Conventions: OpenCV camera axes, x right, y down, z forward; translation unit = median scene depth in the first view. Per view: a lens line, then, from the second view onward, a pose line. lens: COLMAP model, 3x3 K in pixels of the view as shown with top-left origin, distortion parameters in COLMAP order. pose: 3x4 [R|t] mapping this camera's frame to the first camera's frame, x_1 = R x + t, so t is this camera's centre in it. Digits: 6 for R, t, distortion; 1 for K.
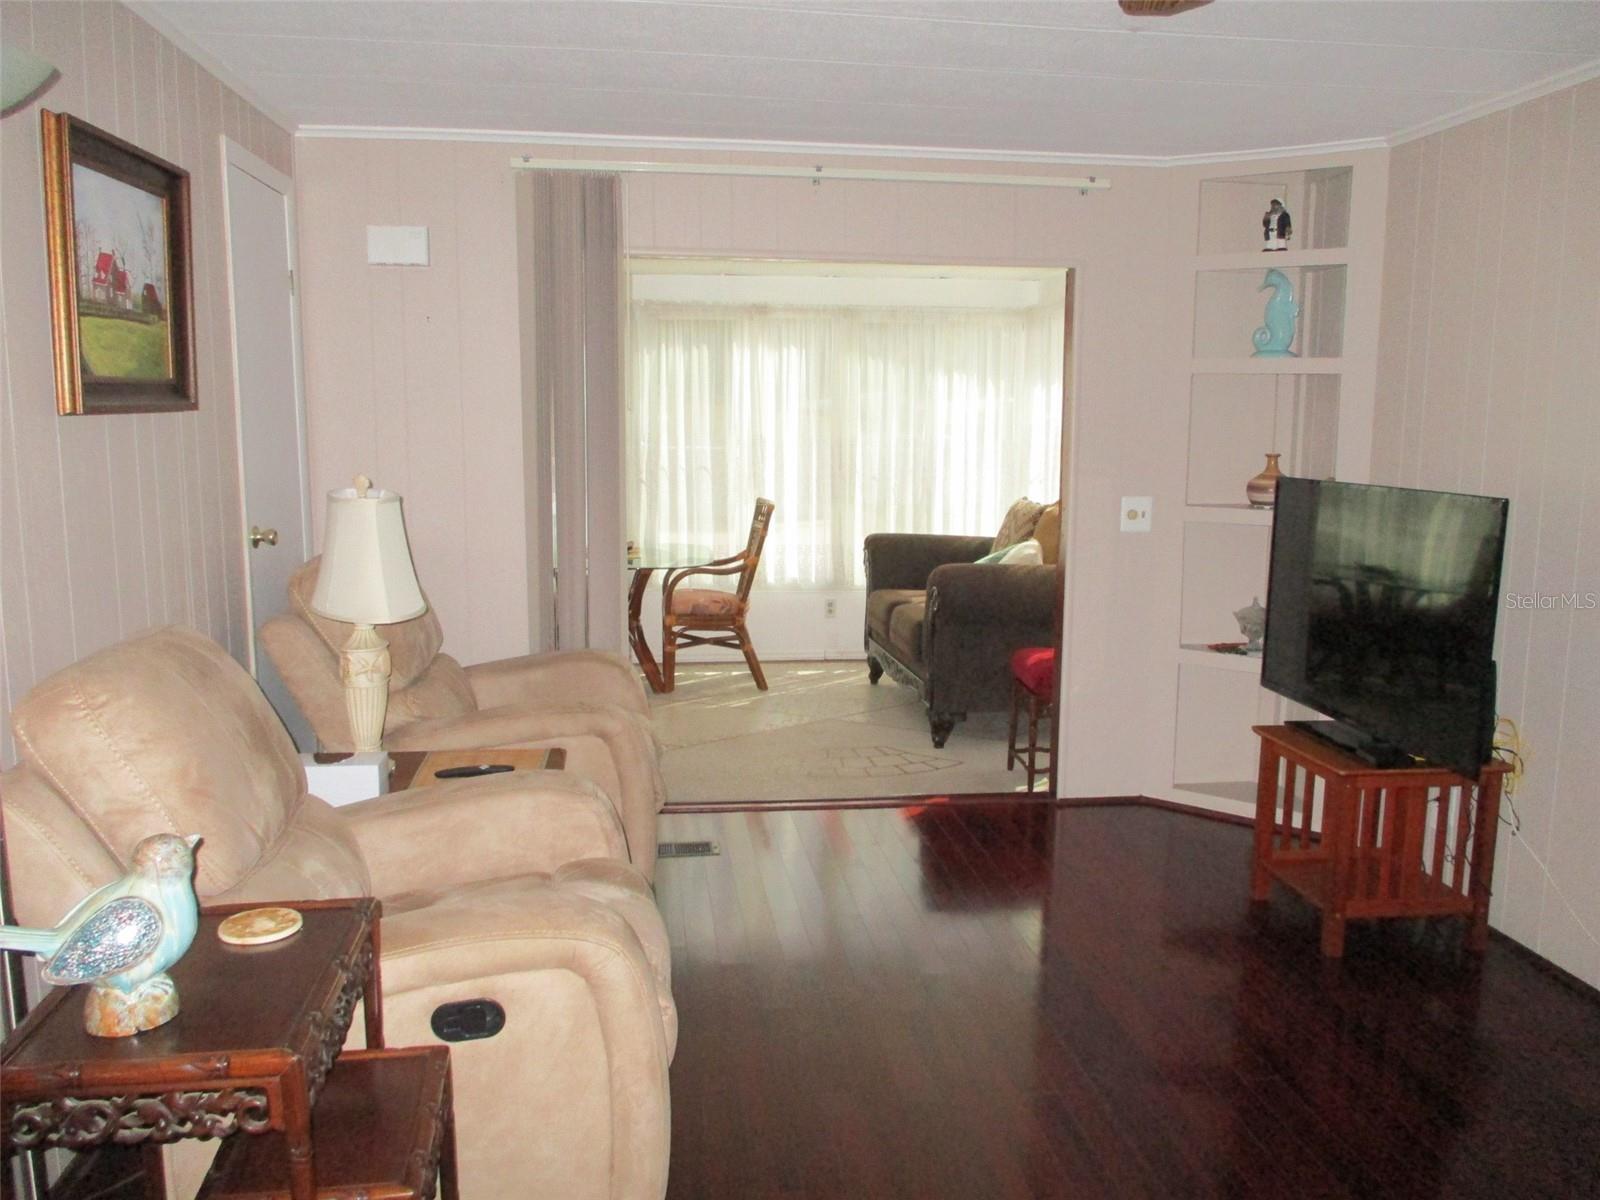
lens RADIAL K [[1326.9, 0, 794.1], [0, 1326.9, 607.6], [0, 0, 1]] dist [-0.034672, -0.005004]
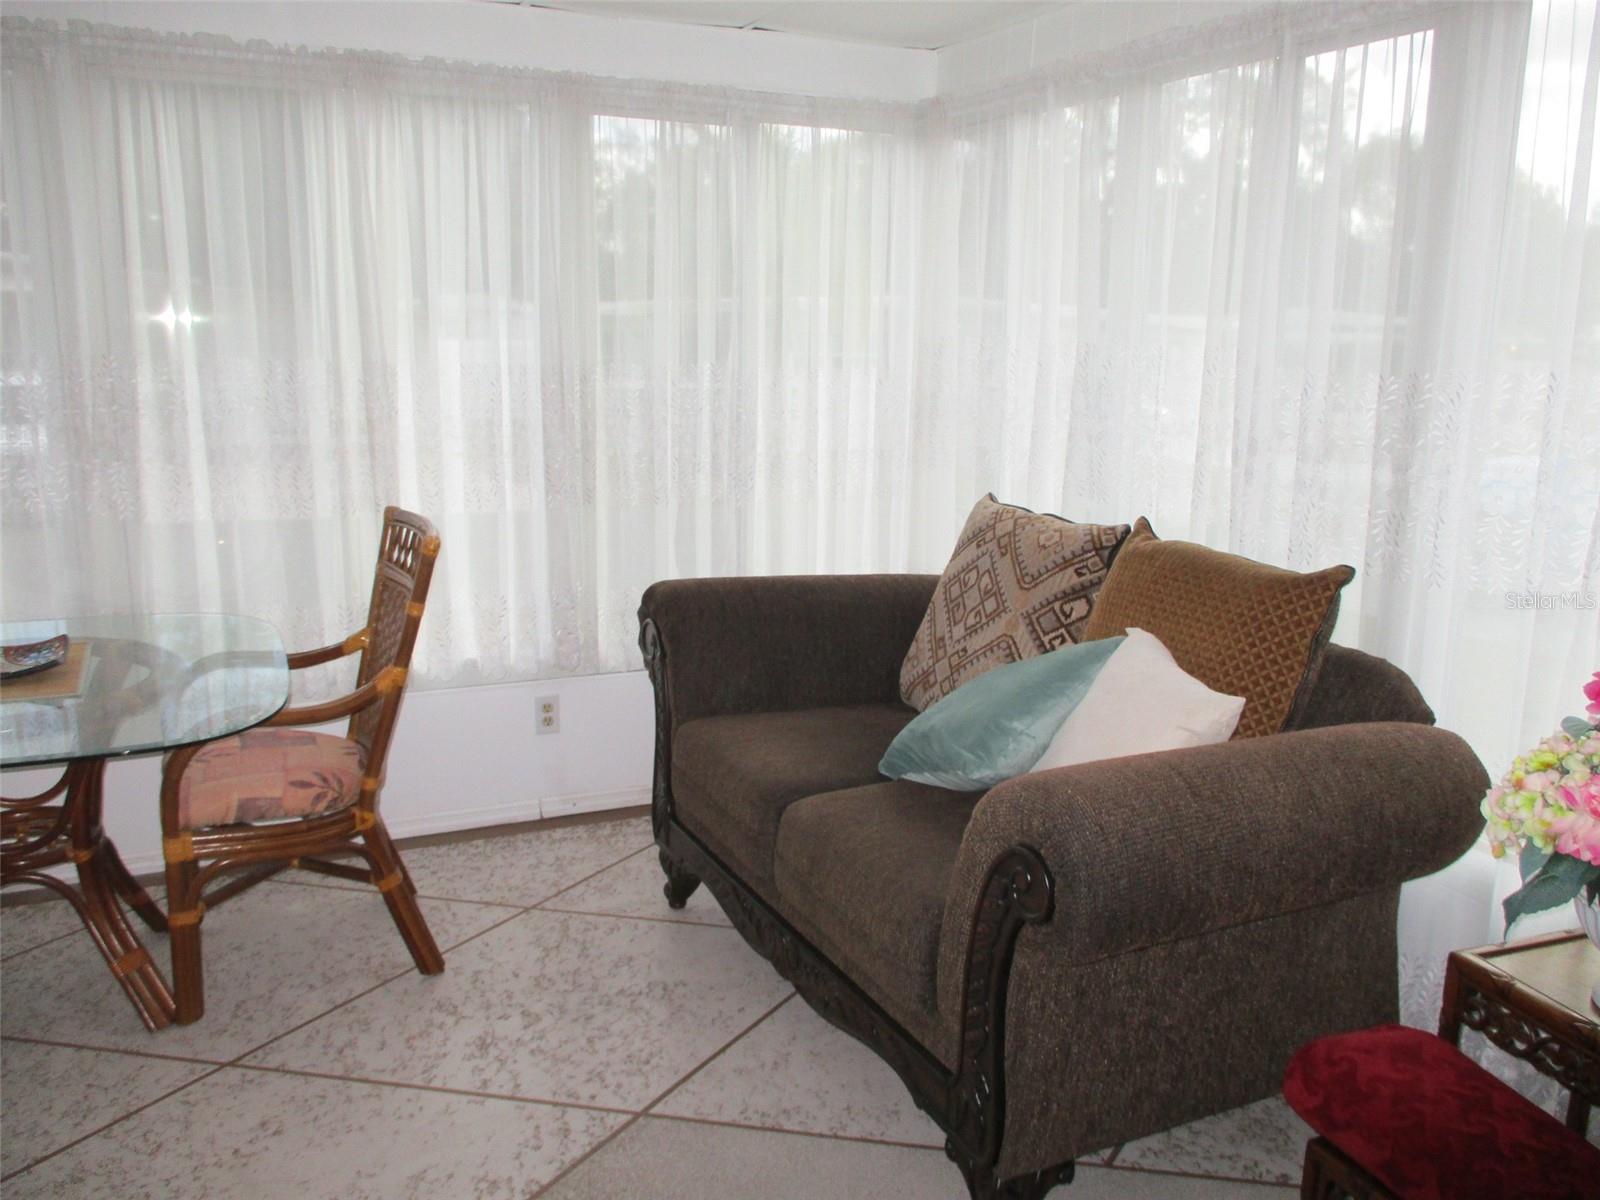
lens RADIAL K [[1326.9, 0, 802.2], [0, 1326.9, 592.6], [0, 0, 1]] dist [-0.034672, -0.005004]
pose [[0.950533, -0.053742, 0.305940, -0.032601], [0.033418, 0.996896, 0.071290, -0.082187], [-0.308821, -0.057539, 0.949378, 0.559908]]
